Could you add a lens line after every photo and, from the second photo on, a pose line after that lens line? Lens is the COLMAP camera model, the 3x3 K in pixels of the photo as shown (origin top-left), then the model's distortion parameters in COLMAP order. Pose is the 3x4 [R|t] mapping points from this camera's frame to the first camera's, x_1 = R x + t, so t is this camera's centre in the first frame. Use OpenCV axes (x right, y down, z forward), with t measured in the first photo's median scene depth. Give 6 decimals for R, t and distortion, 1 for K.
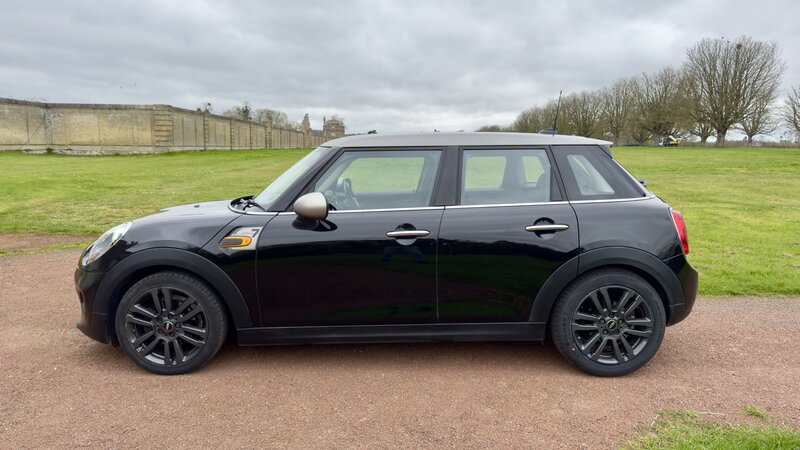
lens RADIAL K [[563.7, 0, 400.3], [0, 563.7, 227.9], [0, 0, 1]] dist [0.005356, -0.005713]
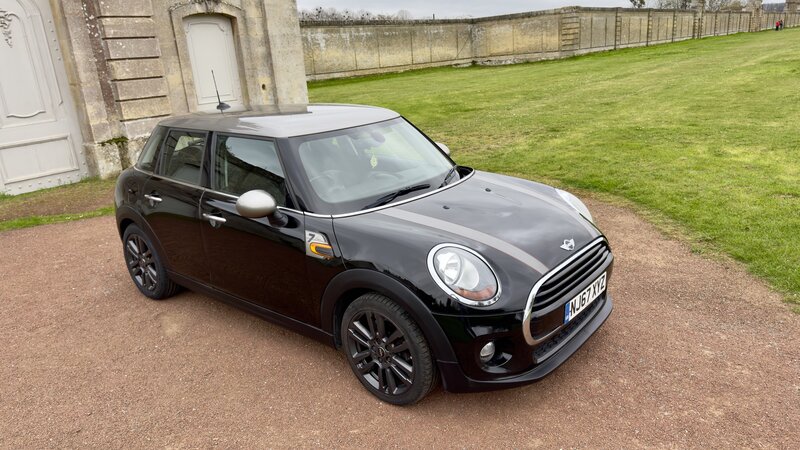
lens RADIAL K [[561.3, 0, 404.4], [0, 561.3, 227.4], [0, 0, 1]] dist [0.047330, -0.058852]
pose [[0.759170, 0.119010, -0.639920, 0.035119], [-0.004442, 0.984067, 0.177743, -0.012877], [0.650878, -0.132094, 0.747602, 0.021620]]
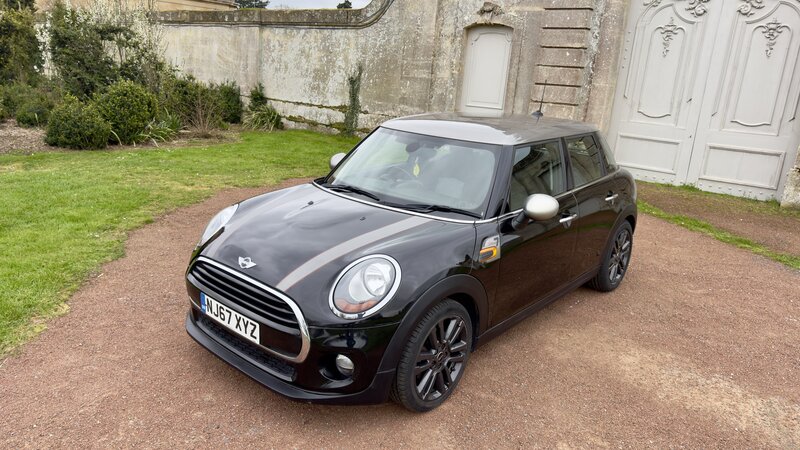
lens RADIAL K [[558.5, 0, 390.3], [0, 558.5, 227.7], [0, 0, 1]] dist [0.054639, -0.068126]
pose [[-0.658525, 0.143837, -0.738685, 0.044218], [-0.183605, 0.921196, 0.343056, -0.029143], [0.729818, 0.361537, -0.580221, 0.140213]]
